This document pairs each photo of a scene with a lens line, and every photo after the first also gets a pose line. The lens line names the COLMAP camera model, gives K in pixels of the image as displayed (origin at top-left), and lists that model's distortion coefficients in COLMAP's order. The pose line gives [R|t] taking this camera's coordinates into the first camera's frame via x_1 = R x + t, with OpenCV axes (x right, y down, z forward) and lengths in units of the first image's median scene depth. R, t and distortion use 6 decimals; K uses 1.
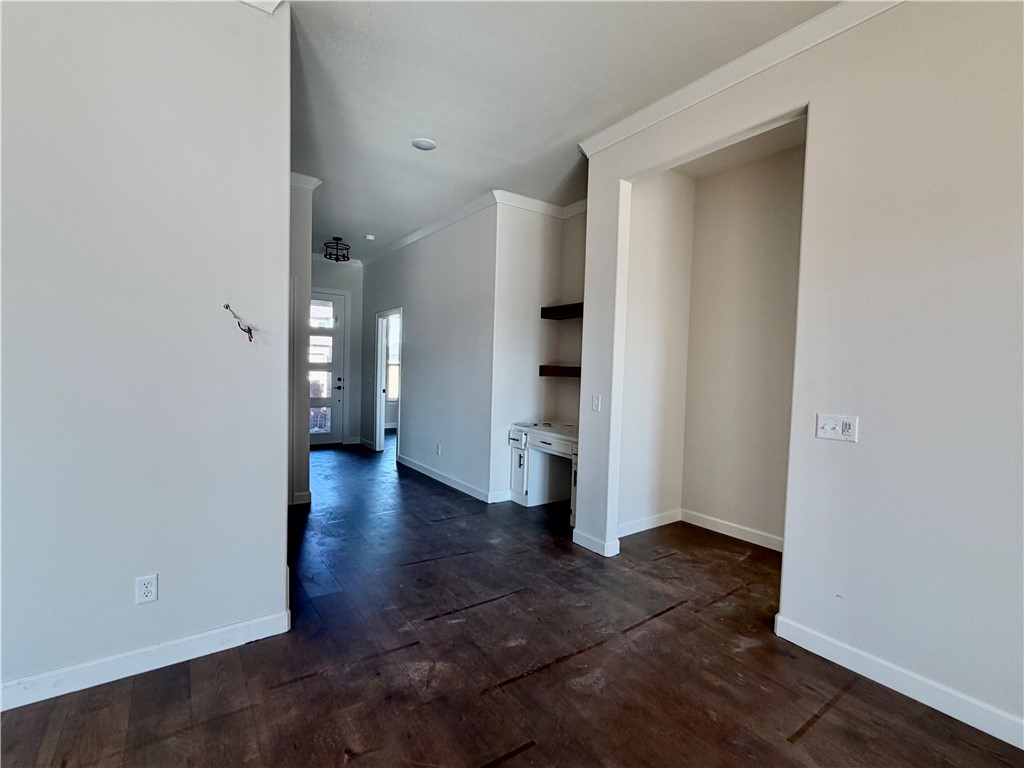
lens RADIAL K [[467.9, 0, 508.9], [0, 467.9, 387.3], [0, 0, 1]] dist [-0.001067, -0.000218]
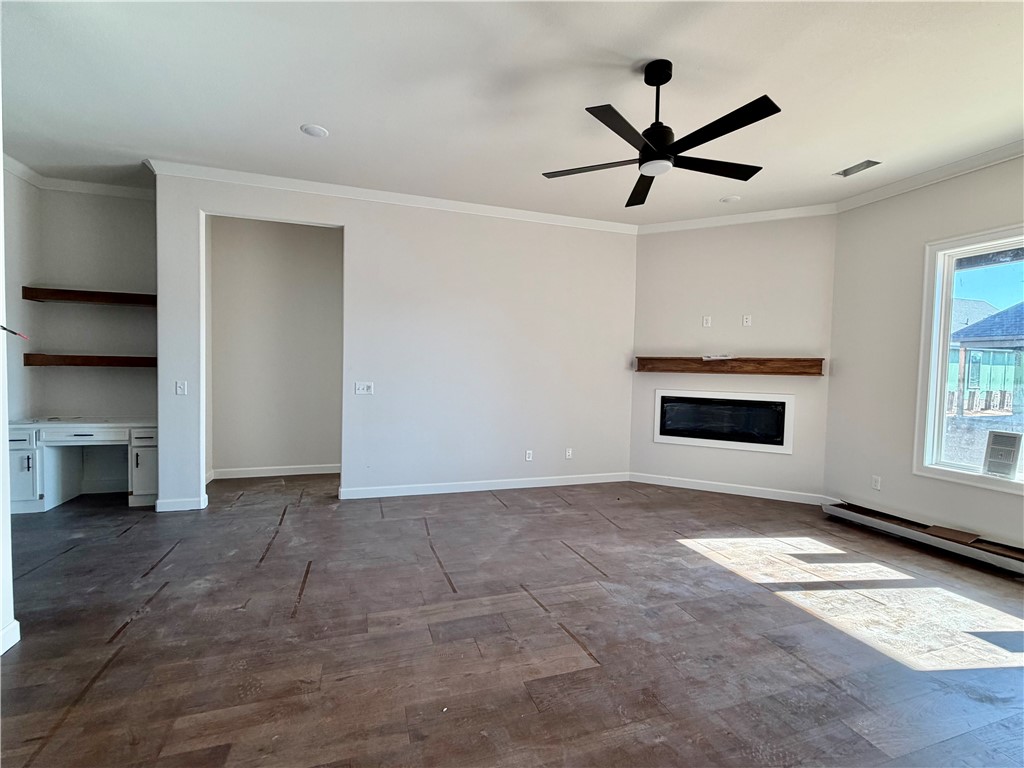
lens RADIAL K [[467.9, 0, 508.9], [0, 467.9, 387.3], [0, 0, 1]] dist [-0.001067, -0.000218]
pose [[0.299921, -0.063389, 0.951856, -0.952557], [0.026618, 0.997957, 0.058072, -0.021101], [-0.953592, 0.007920, 0.300996, -0.223551]]
